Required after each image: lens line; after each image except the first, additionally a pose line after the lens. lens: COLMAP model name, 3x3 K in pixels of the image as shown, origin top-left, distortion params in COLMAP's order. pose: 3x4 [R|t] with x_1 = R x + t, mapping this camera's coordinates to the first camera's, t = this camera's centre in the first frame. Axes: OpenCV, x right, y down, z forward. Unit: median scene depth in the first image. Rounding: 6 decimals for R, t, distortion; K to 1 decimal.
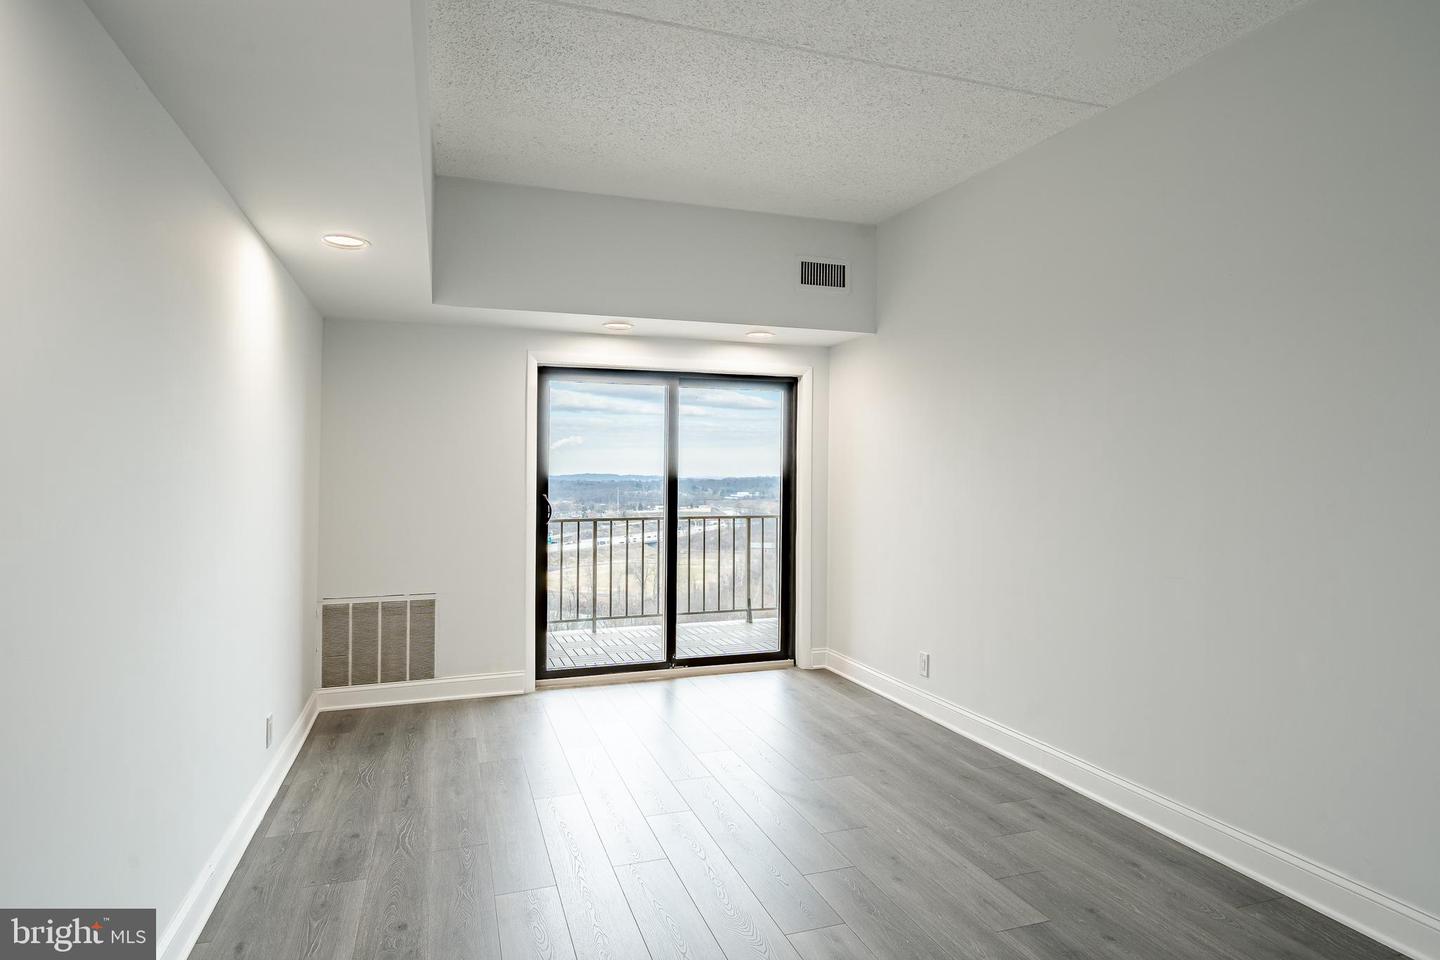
lens RADIAL K [[803.0, 0, 720.7], [0, 803.0, 478.9], [0, 0, 1]] dist [0.002233, 0.001215]
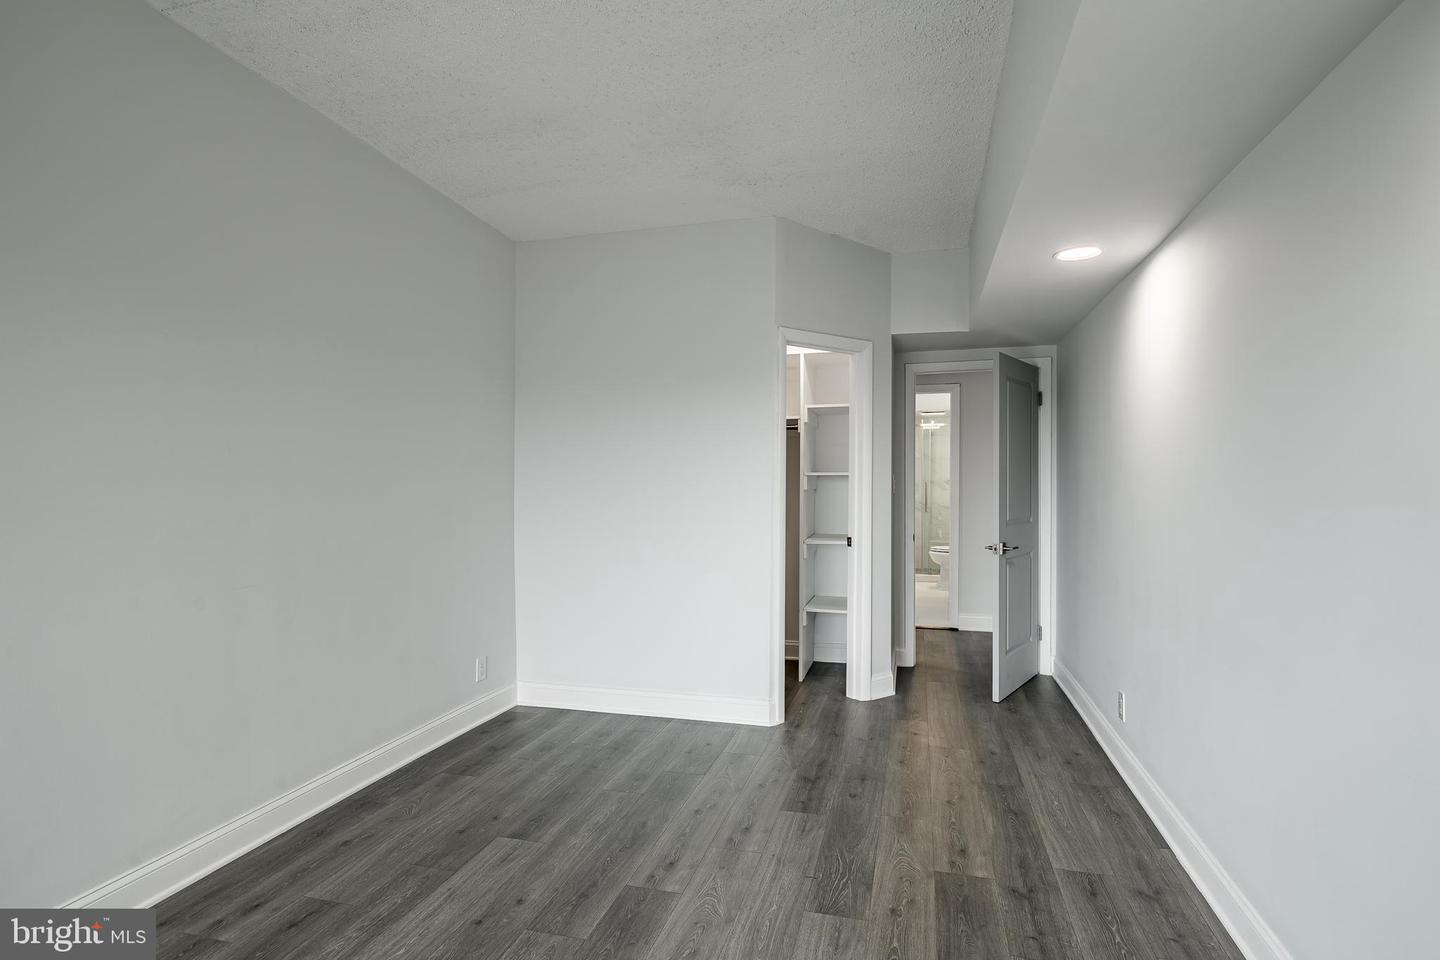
lens RADIAL K [[739.5, 0, 719.9], [0, 739.5, 477.9], [0, 0, 1]] dist [-0.000945, -0.000060]
pose [[-0.828028, -0.006278, 0.560652, -0.466277], [-0.006364, 0.999978, 0.001799, -0.020968], [-0.560651, -0.002078, -0.828050, 1.550113]]
